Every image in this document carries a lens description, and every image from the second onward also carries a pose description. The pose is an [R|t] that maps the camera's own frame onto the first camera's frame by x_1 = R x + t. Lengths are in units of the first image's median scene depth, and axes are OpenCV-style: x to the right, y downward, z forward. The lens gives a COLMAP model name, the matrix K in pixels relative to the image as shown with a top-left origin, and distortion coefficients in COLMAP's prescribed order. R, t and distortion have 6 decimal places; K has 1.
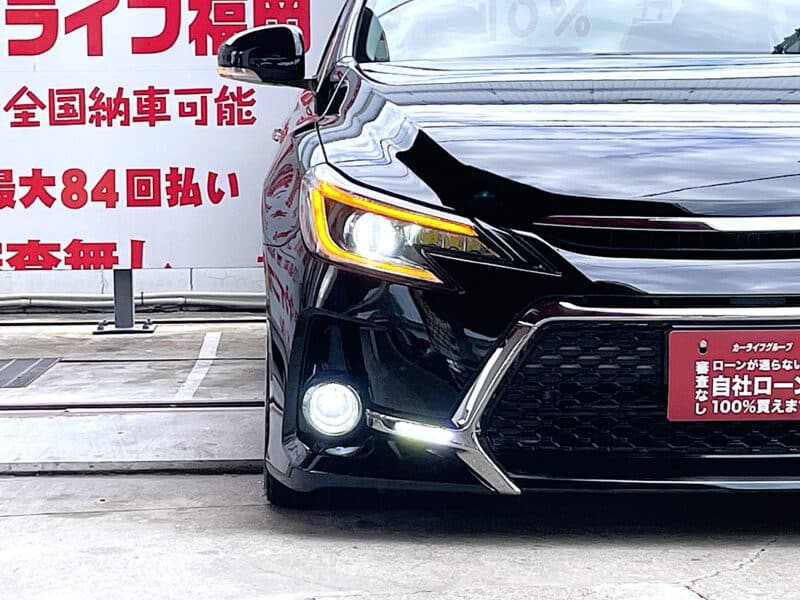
lens RADIAL K [[2342.4, 0, 399.8], [0, 2342.4, 300.5], [0, 0, 1]] dist [0.092514, 0.000000]
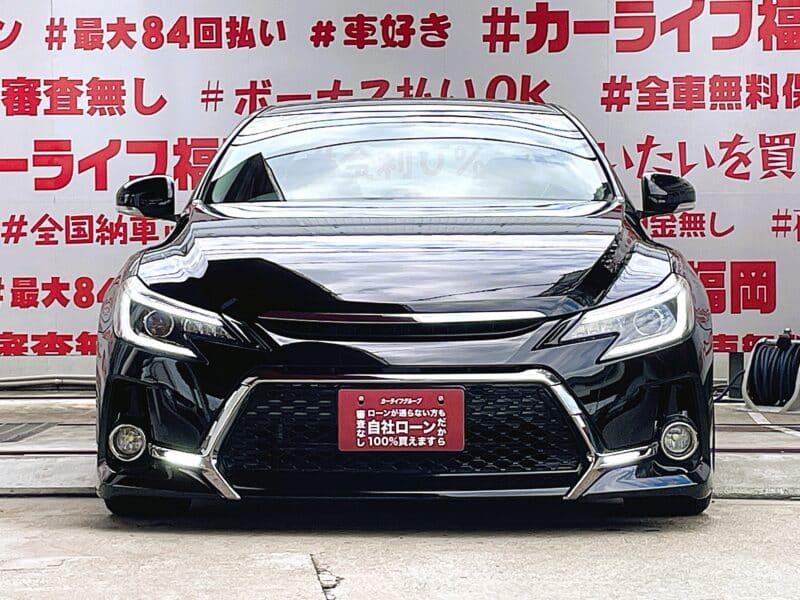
lens RADIAL K [[2099.3, 0, 399.6], [0, 2099.3, 297.2], [0, 0, 1]] dist [0.120261, 0.000000]
pose [[0.998214, 0.004142, -0.059590, 0.216492], [-0.006866, 0.998937, -0.045583, 0.013788], [0.059338, 0.045911, 0.997182, -0.305198]]
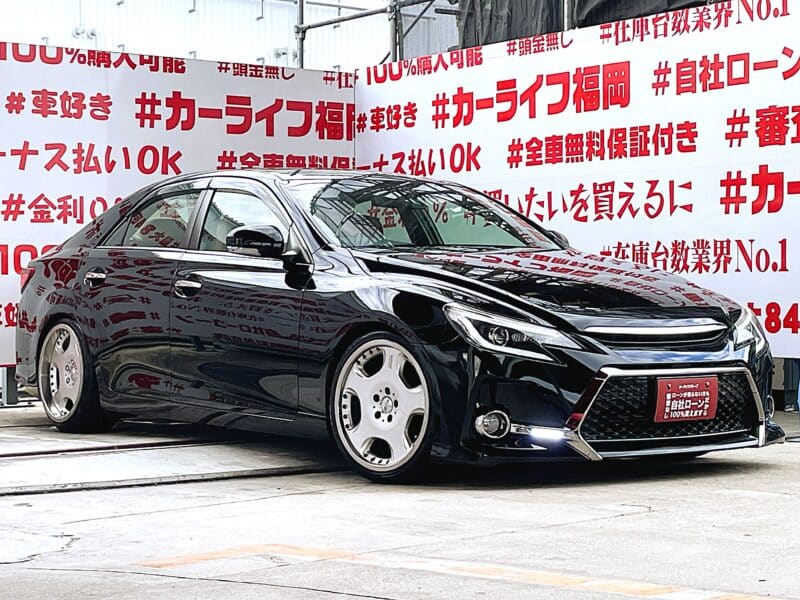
lens RADIAL K [[1671.0, 0, 402.9], [0, 1671.0, 299.9], [0, 0, 1]] dist [0.017597, 0.000000]
pose [[0.825889, 0.003694, 0.563820, -0.878653], [0.029408, 0.998335, -0.049618, 0.008302], [-0.563065, 0.057560, 0.824406, -0.128417]]
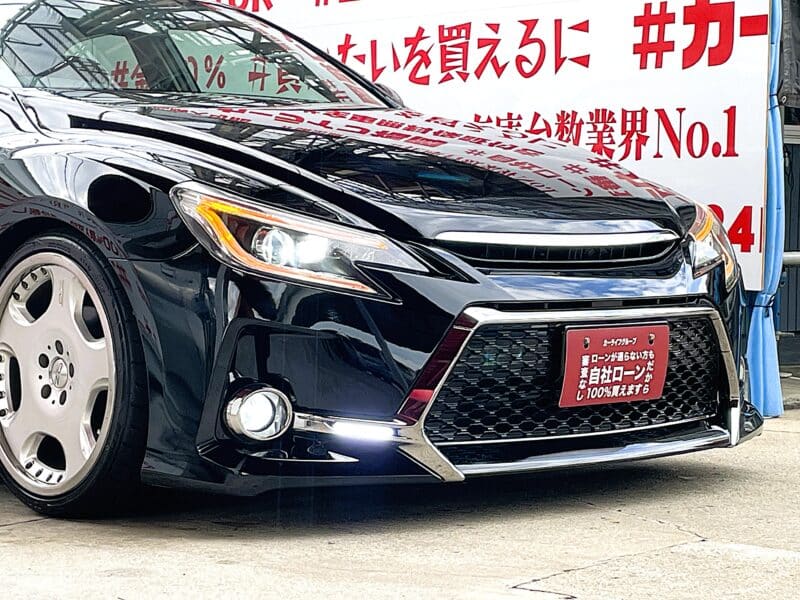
lens RADIAL K [[1832.6, 0, 395.5], [0, 1832.6, 304.8], [0, 0, 1]] dist [0.170782, 0.000000]
pose [[0.765901, -0.016969, 0.642734, -0.502962], [0.023231, 0.999729, -0.001289, -0.000571], [-0.642538, 0.015919, 0.766088, 0.327020]]
